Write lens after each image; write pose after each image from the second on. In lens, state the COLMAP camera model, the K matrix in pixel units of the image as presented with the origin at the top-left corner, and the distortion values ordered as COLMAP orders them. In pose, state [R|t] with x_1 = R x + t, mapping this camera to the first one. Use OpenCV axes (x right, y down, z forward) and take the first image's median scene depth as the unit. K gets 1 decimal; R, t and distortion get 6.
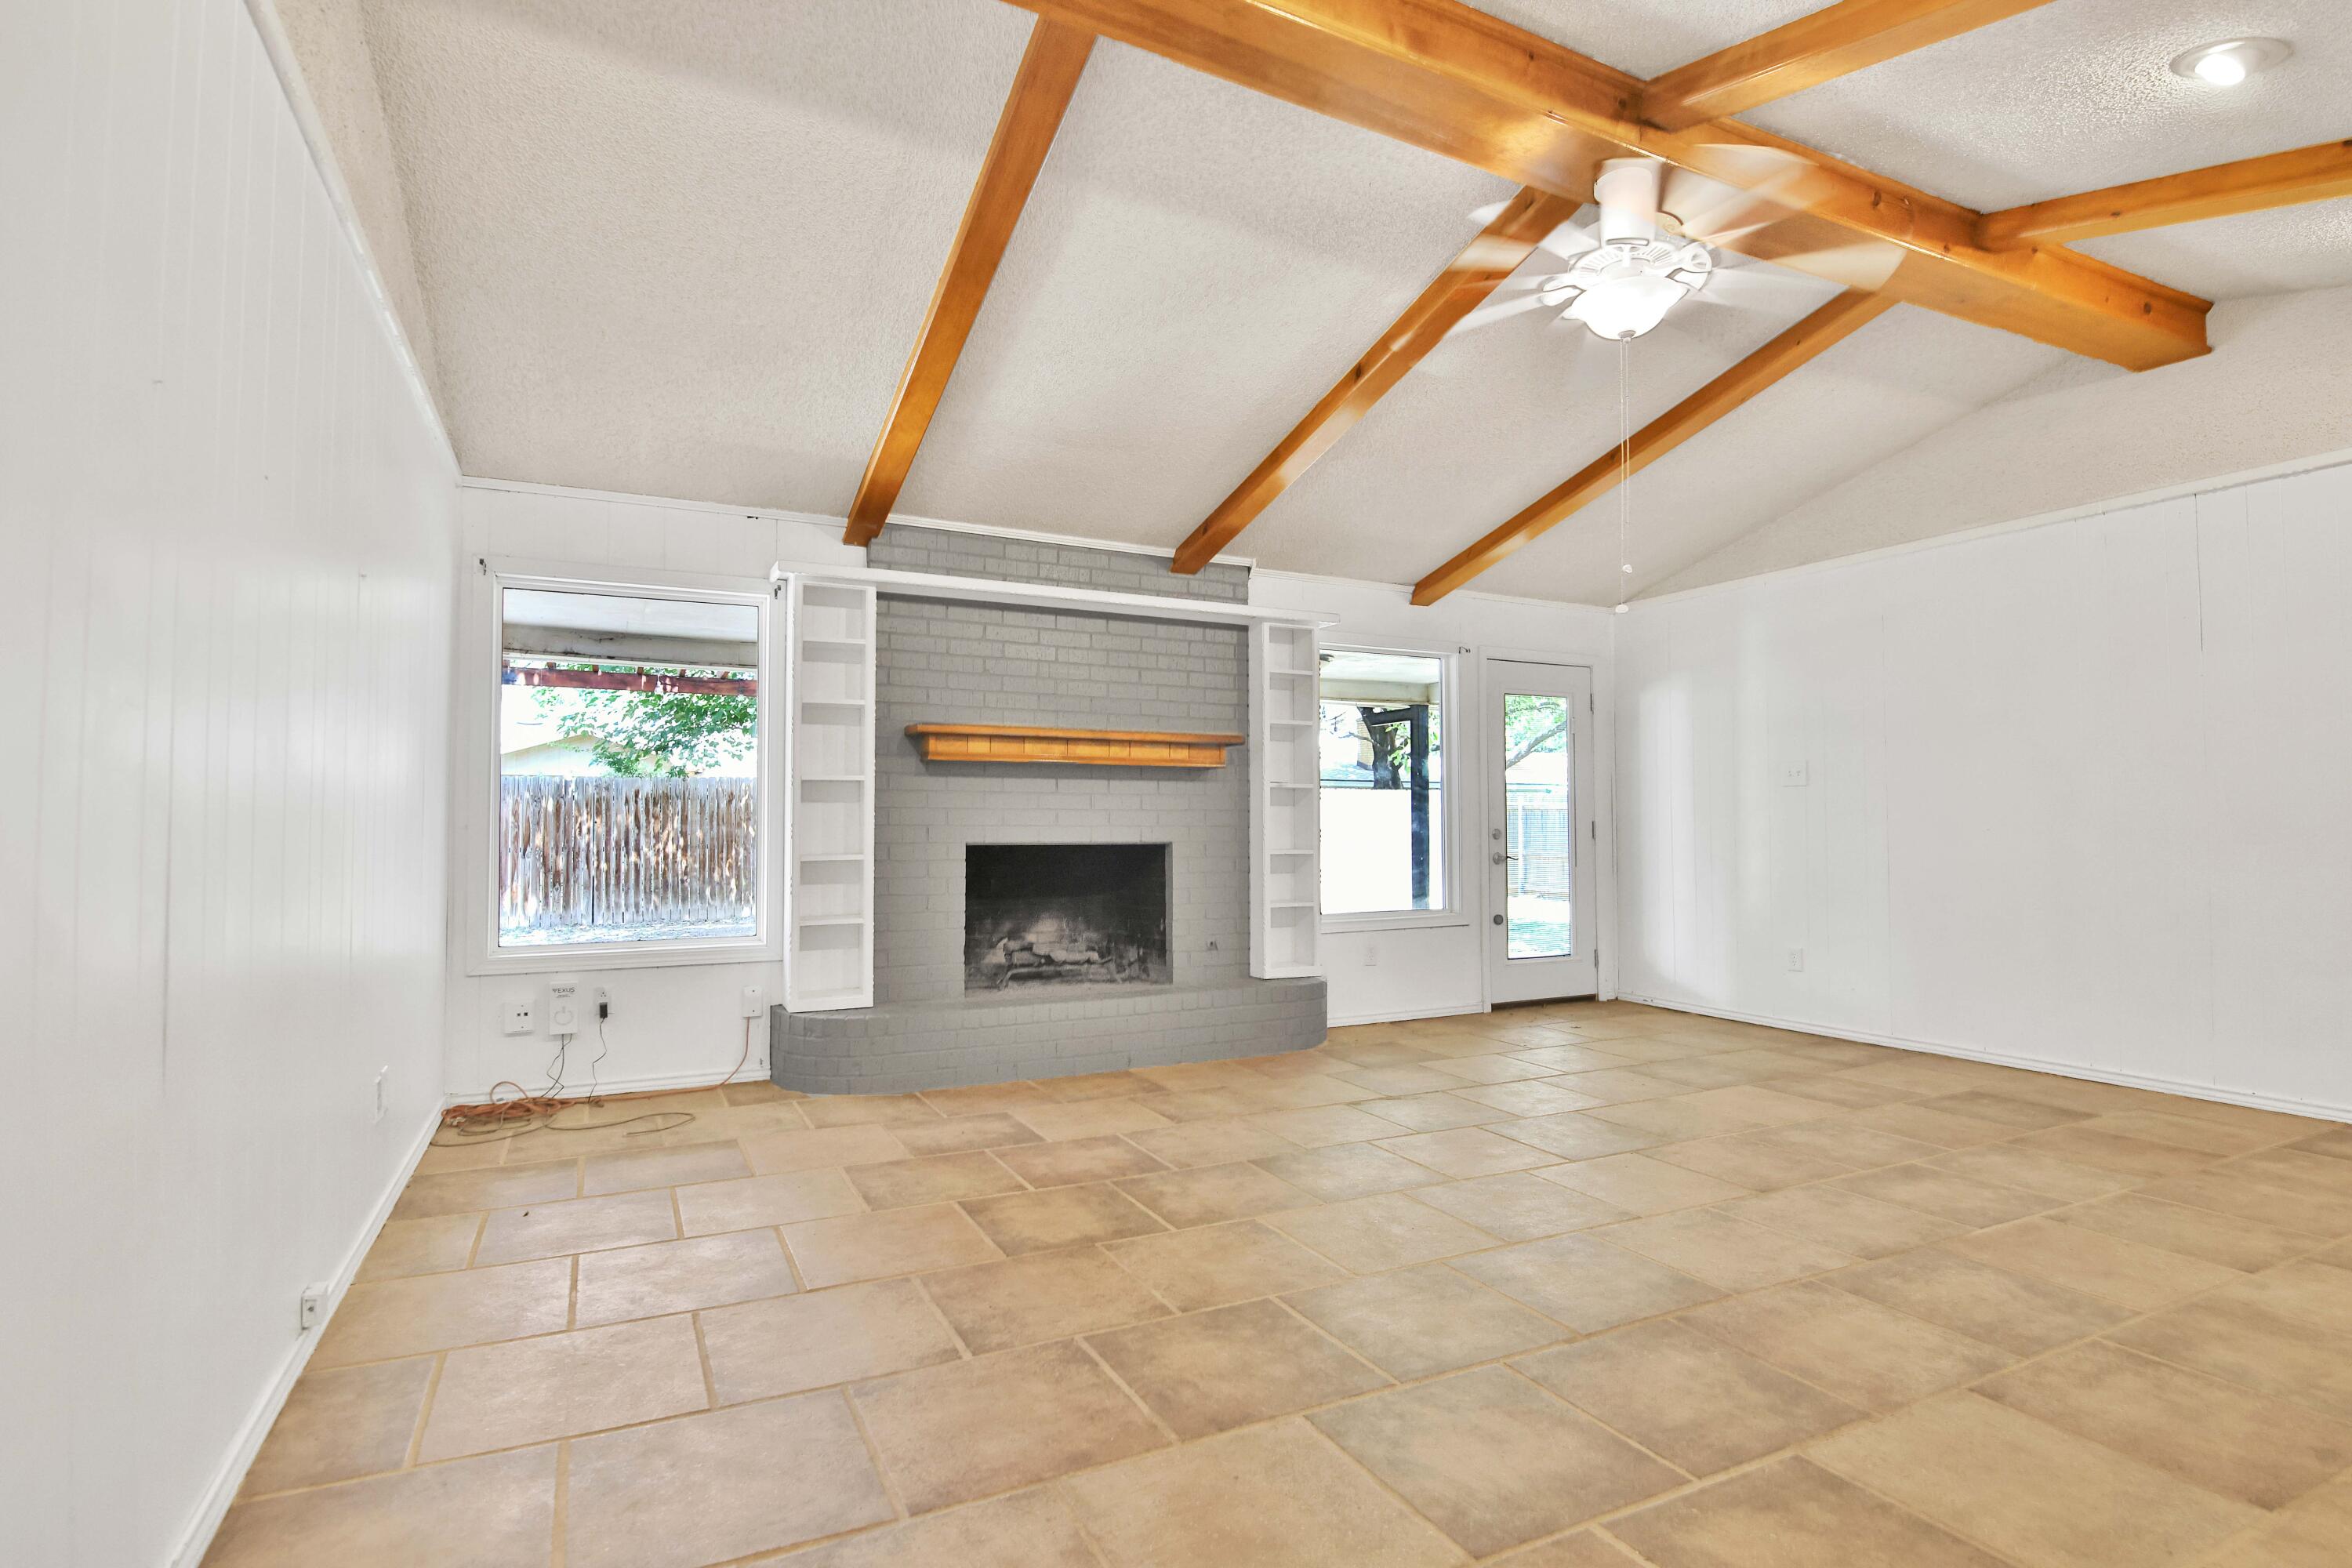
lens RADIAL K [[1165.0, 0, 1163.0], [0, 1165.0, 837.3], [0, 0, 1]] dist [-0.013269, -0.000968]
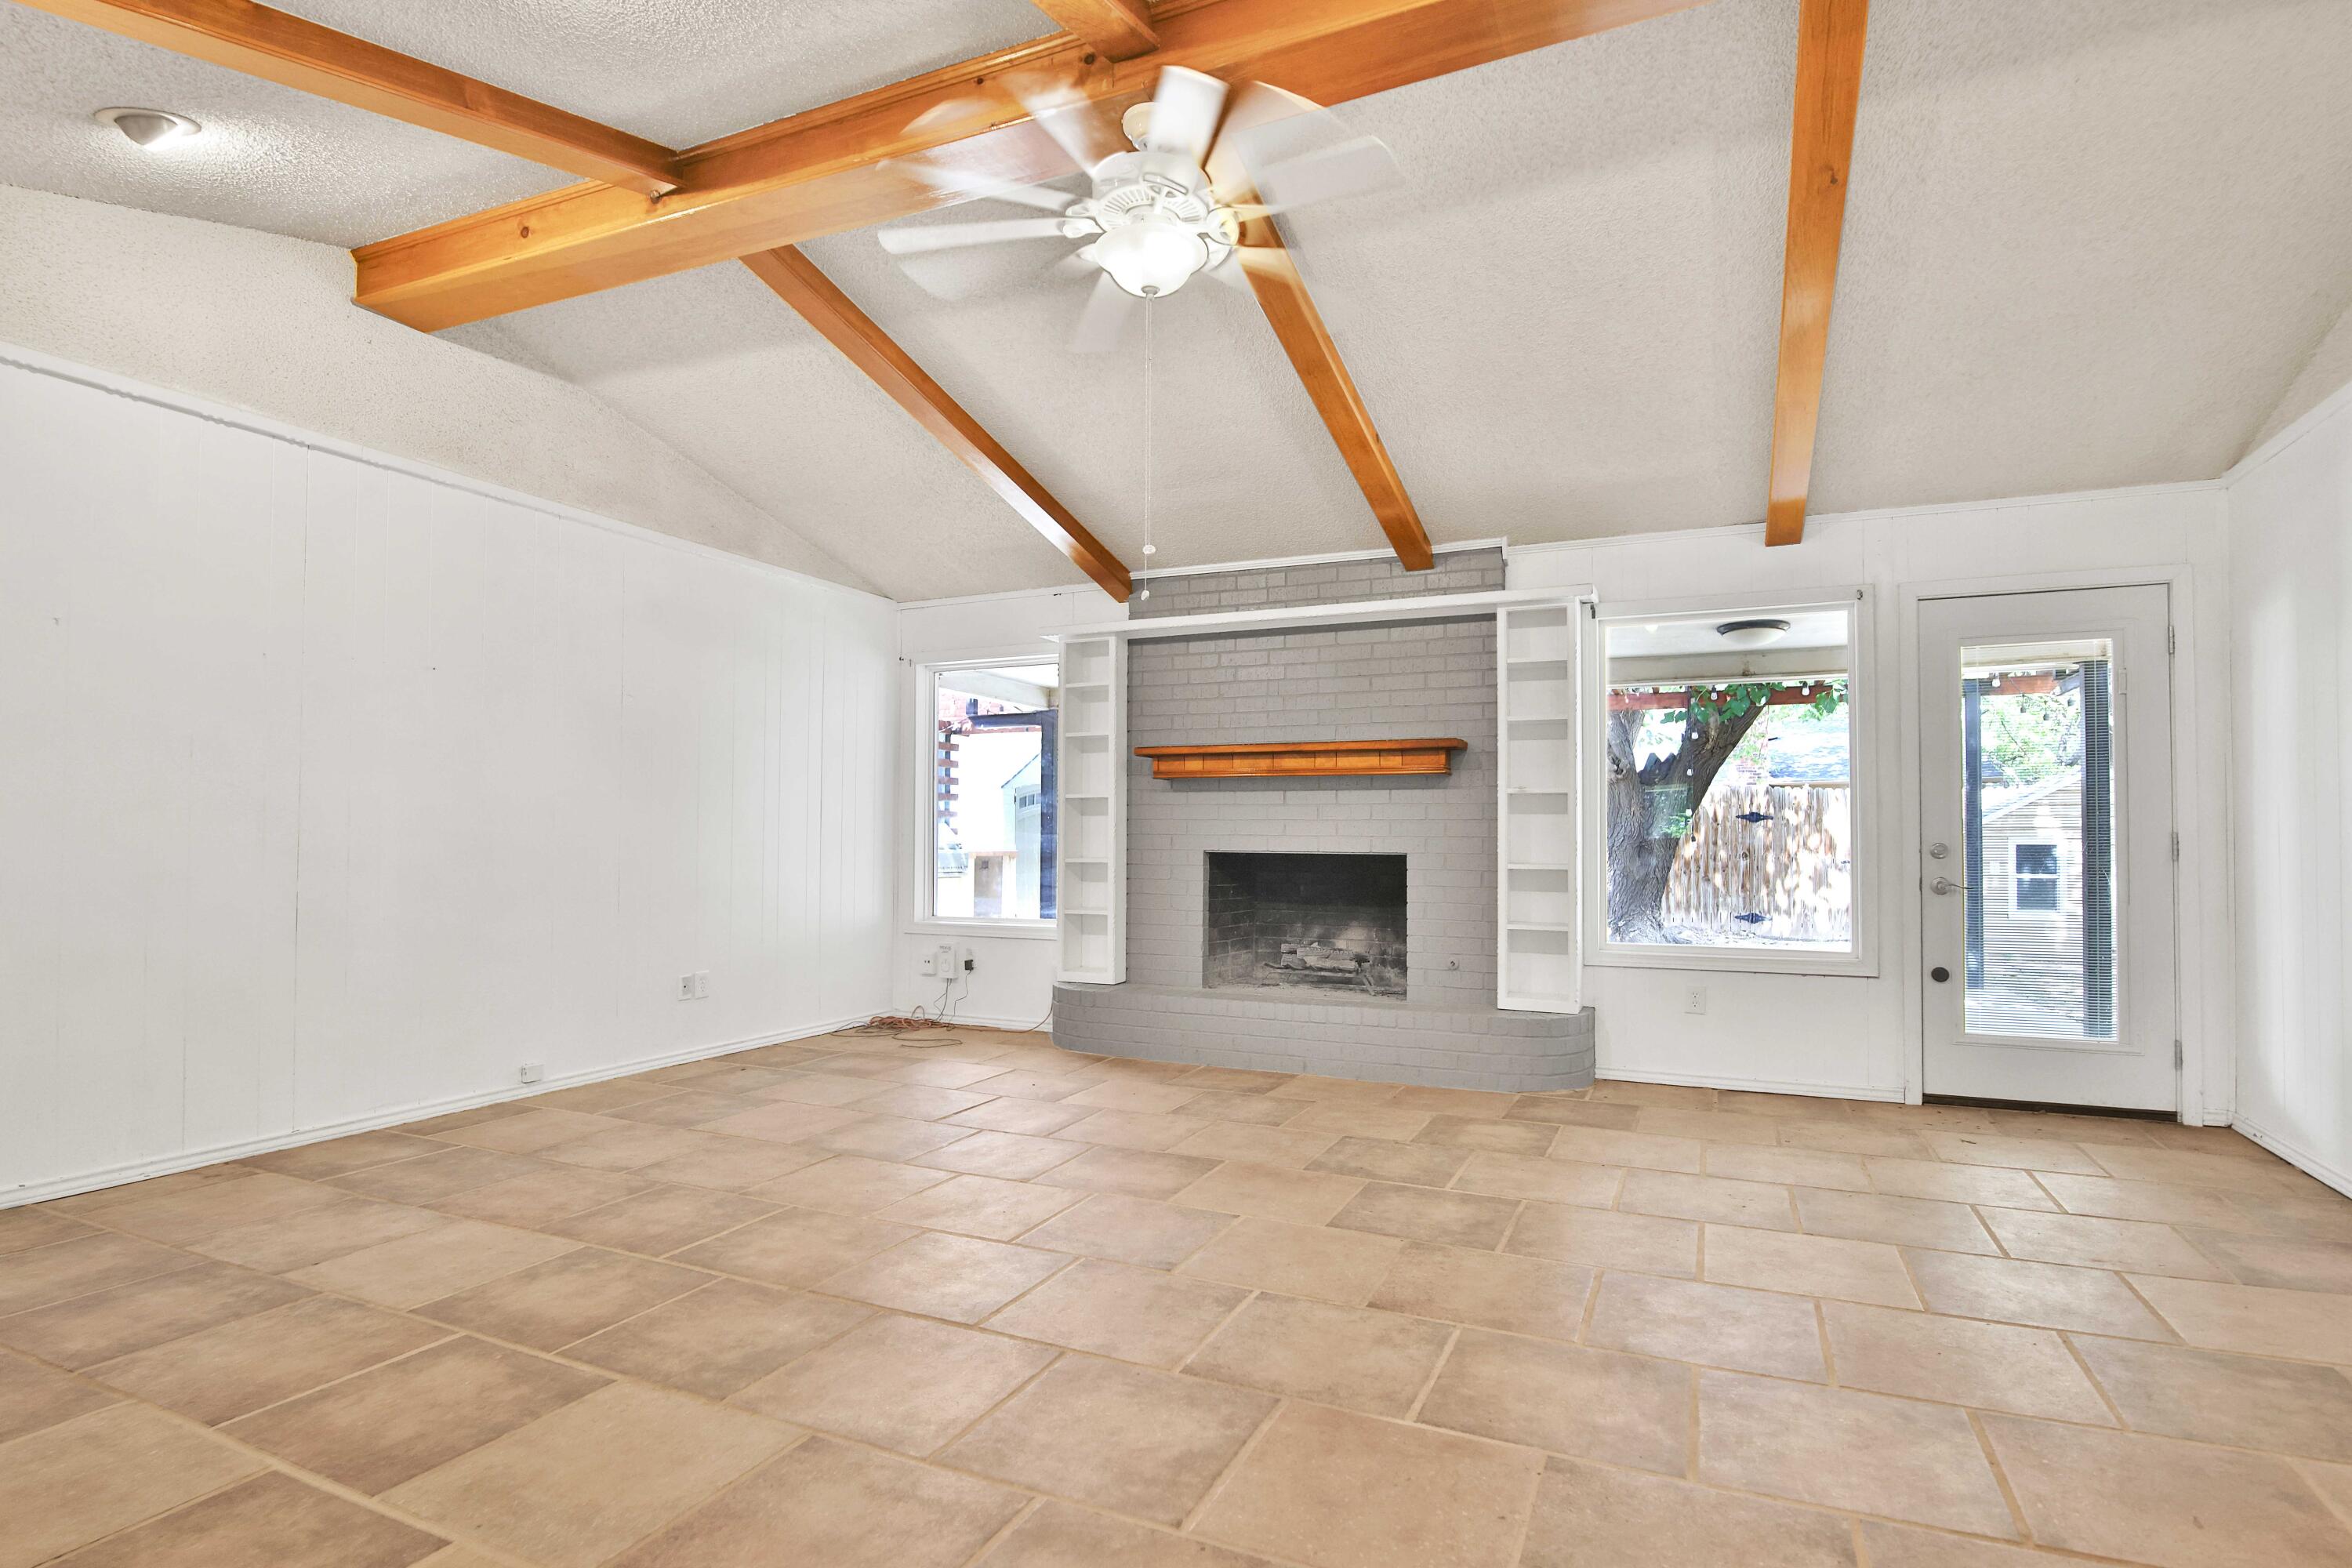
lens RADIAL K [[1158.9, 0, 1168.9], [0, 1158.9, 859.5], [0, 0, 1]] dist [-0.004433, -0.000642]
pose [[0.631587, 0.019165, -0.775068, 0.689386], [-0.012403, 0.999816, 0.014615, -0.002230], [0.775206, 0.000382, 0.631709, 0.271678]]
